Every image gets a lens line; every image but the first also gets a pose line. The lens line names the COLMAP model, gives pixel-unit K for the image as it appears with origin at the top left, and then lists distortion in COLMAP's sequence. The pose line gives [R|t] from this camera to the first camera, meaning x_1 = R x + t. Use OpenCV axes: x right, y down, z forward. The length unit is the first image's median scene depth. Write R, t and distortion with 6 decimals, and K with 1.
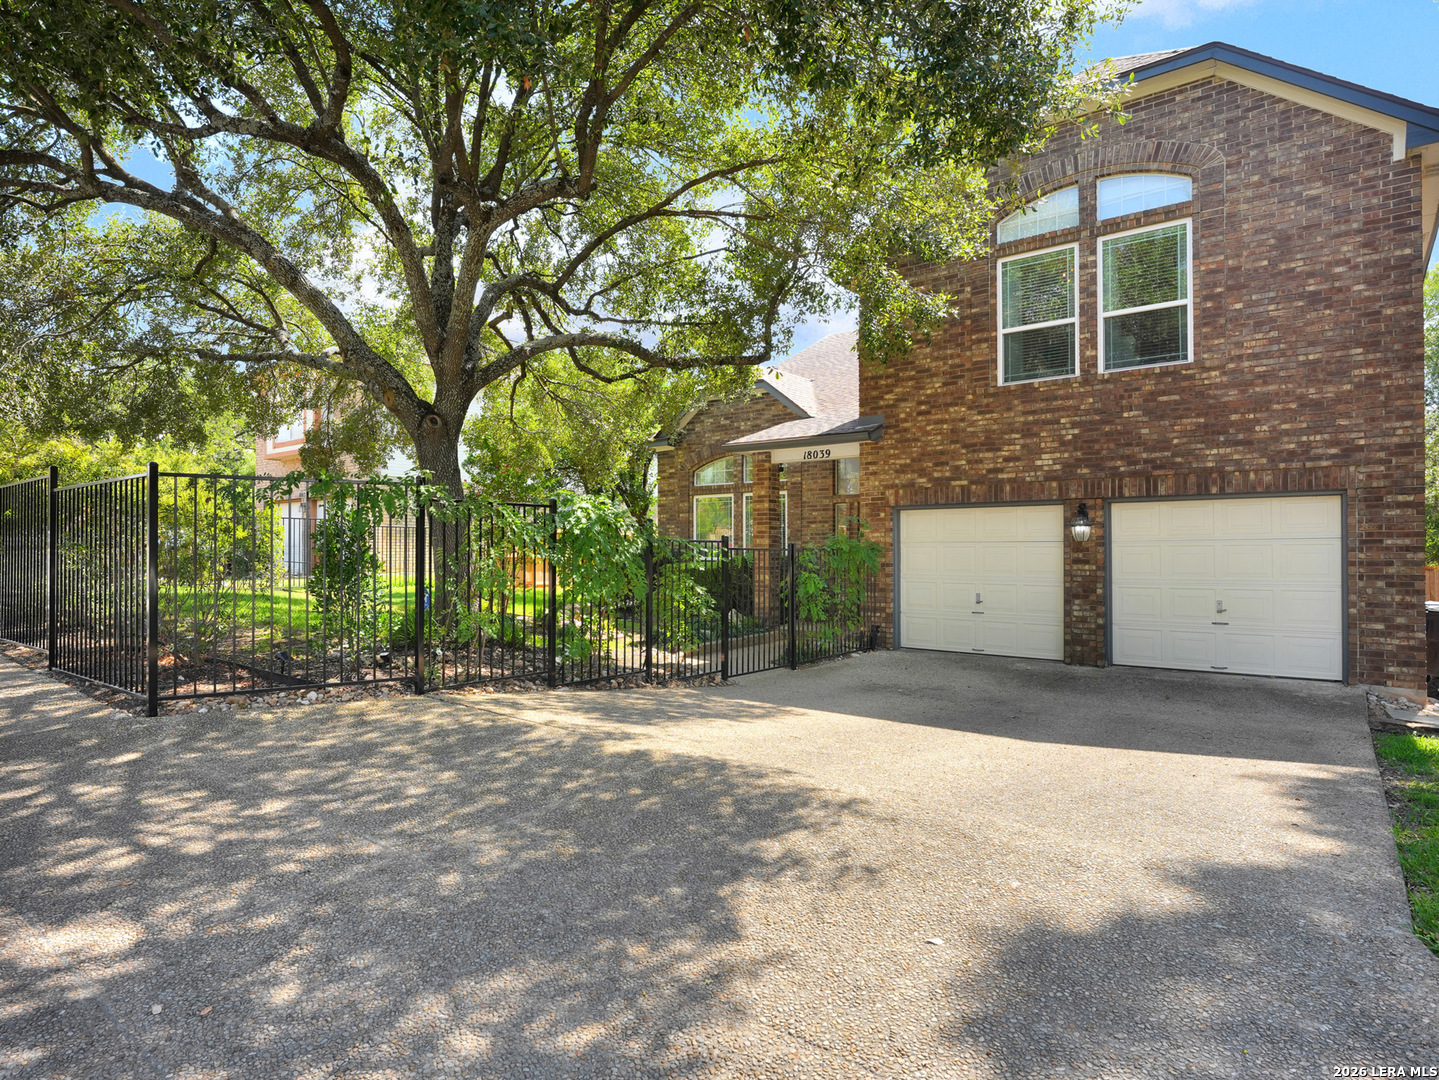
lens RADIAL K [[815.5, 0, 721.0], [0, 815.5, 541.7], [0, 0, 1]] dist [-0.003430, -0.002169]
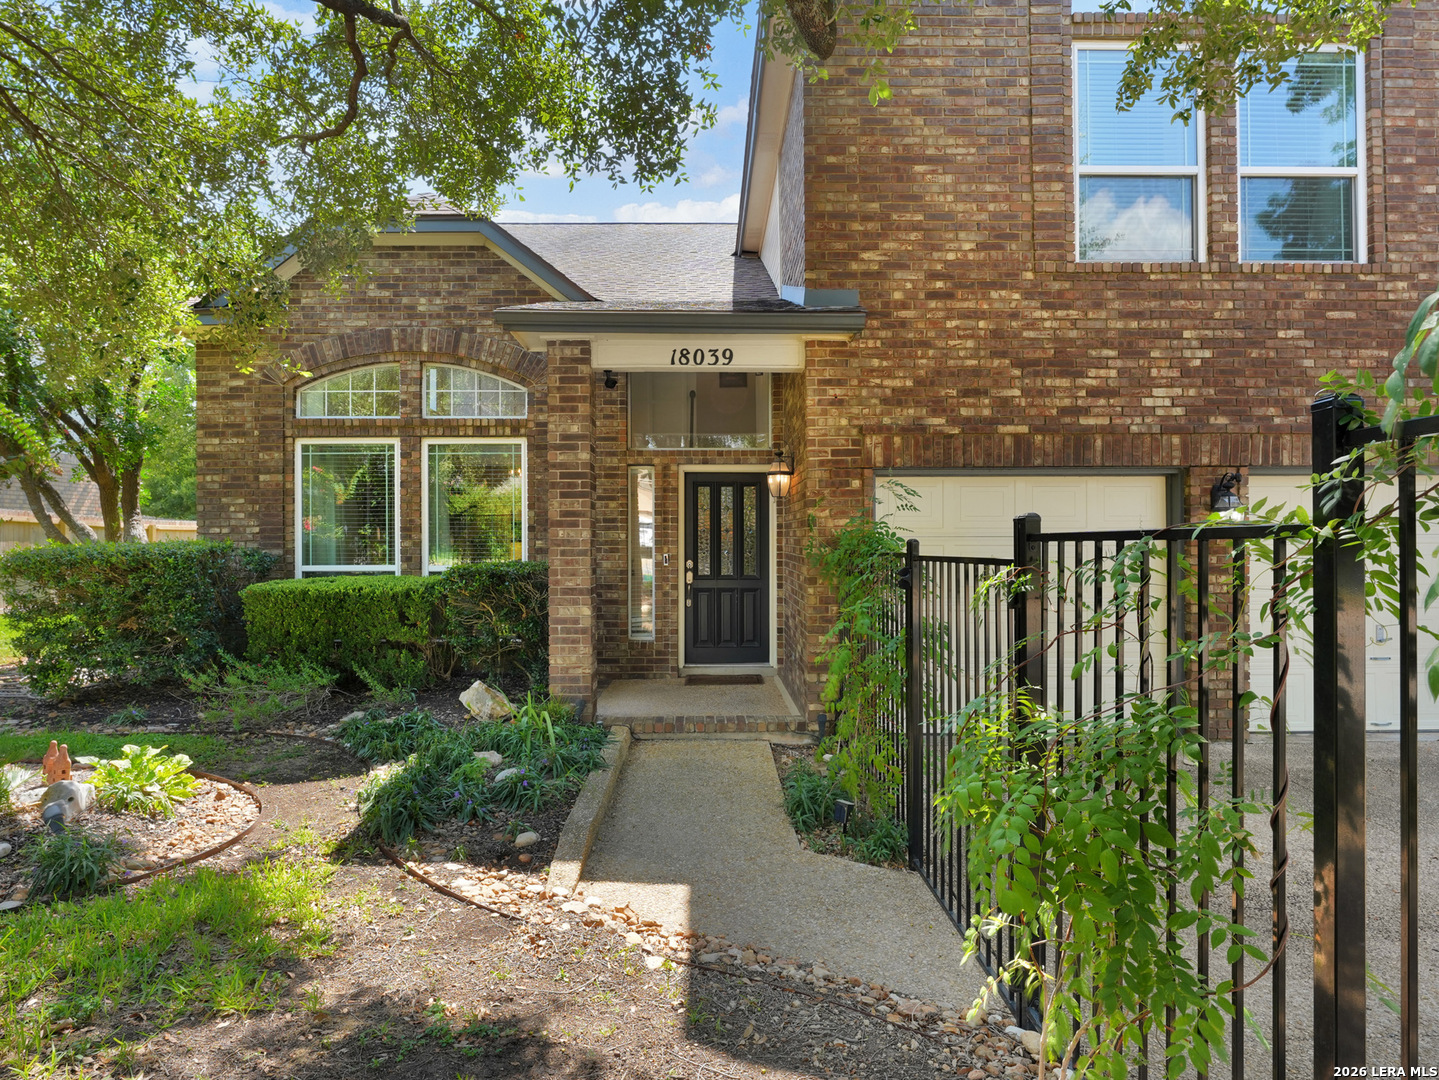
lens RADIAL K [[815.5, 0, 719.4], [0, 815.5, 542.1], [0, 0, 1]] dist [-0.003430, -0.002169]
pose [[0.782170, -0.001865, 0.623062, -0.205511], [-0.003900, 0.999961, 0.007889, 0.000420], [-0.623052, -0.008601, 0.782133, 0.696861]]
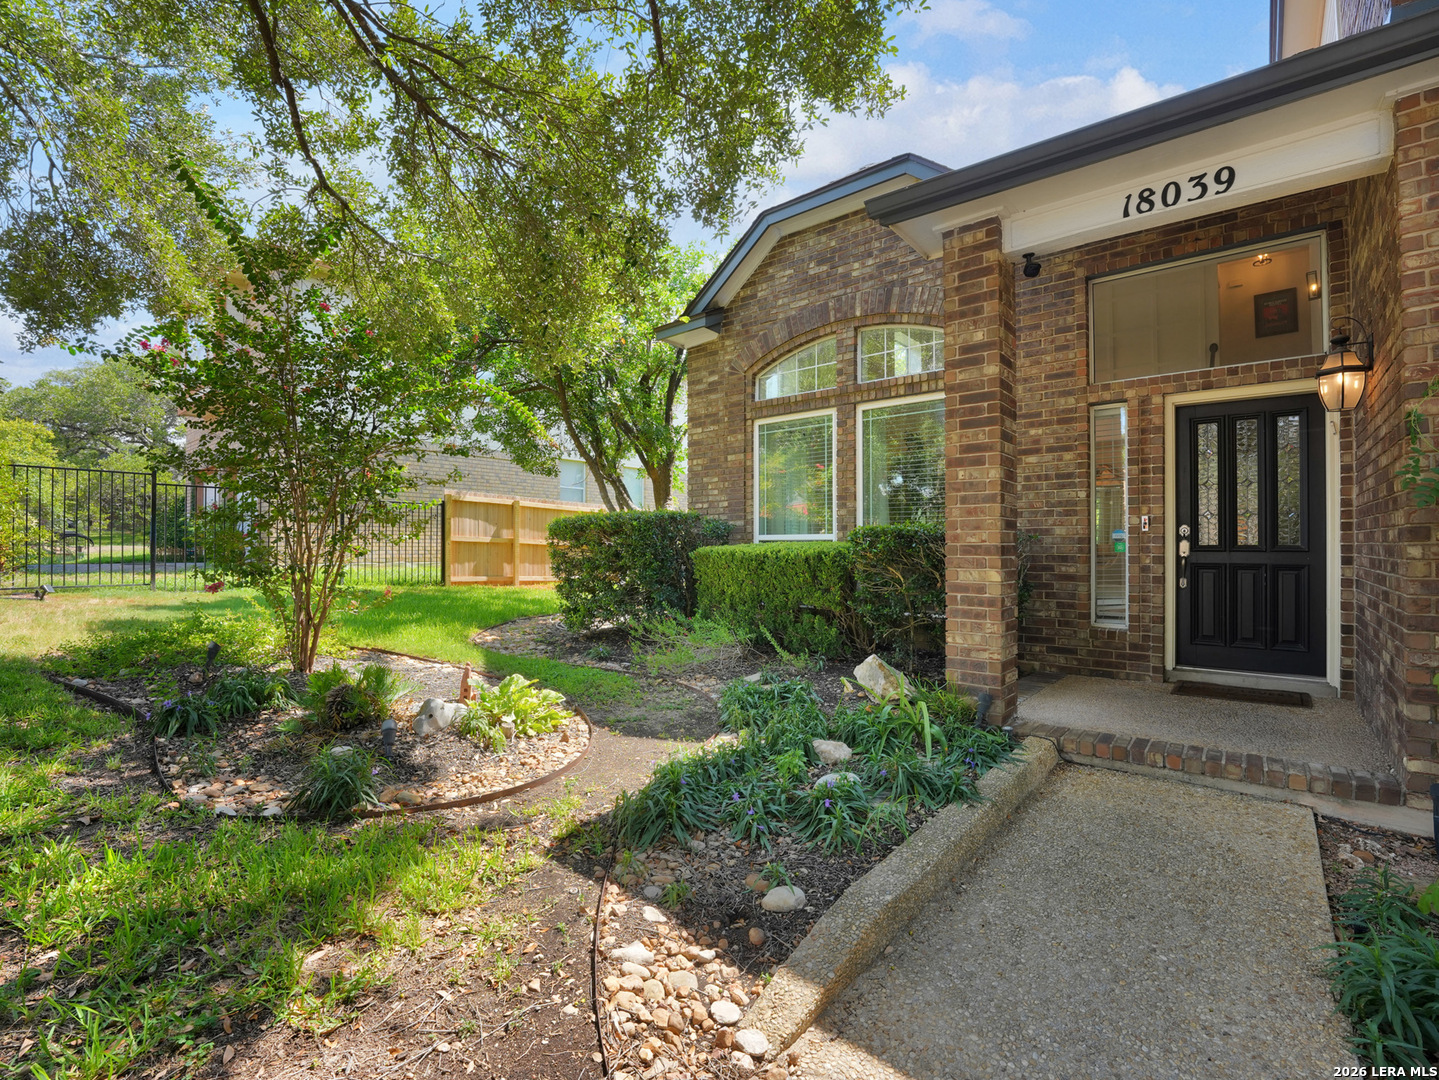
lens RADIAL K [[662.8, 0, 721.5], [0, 662.8, 543.0], [0, 0, 1]] dist [-0.027189, 0.000968]
pose [[0.999425, 0.001596, -0.033859, -0.059617], [-0.001493, 0.999994, 0.003067, 0.034095], [0.033863, -0.003015, 0.999422, 0.845300]]
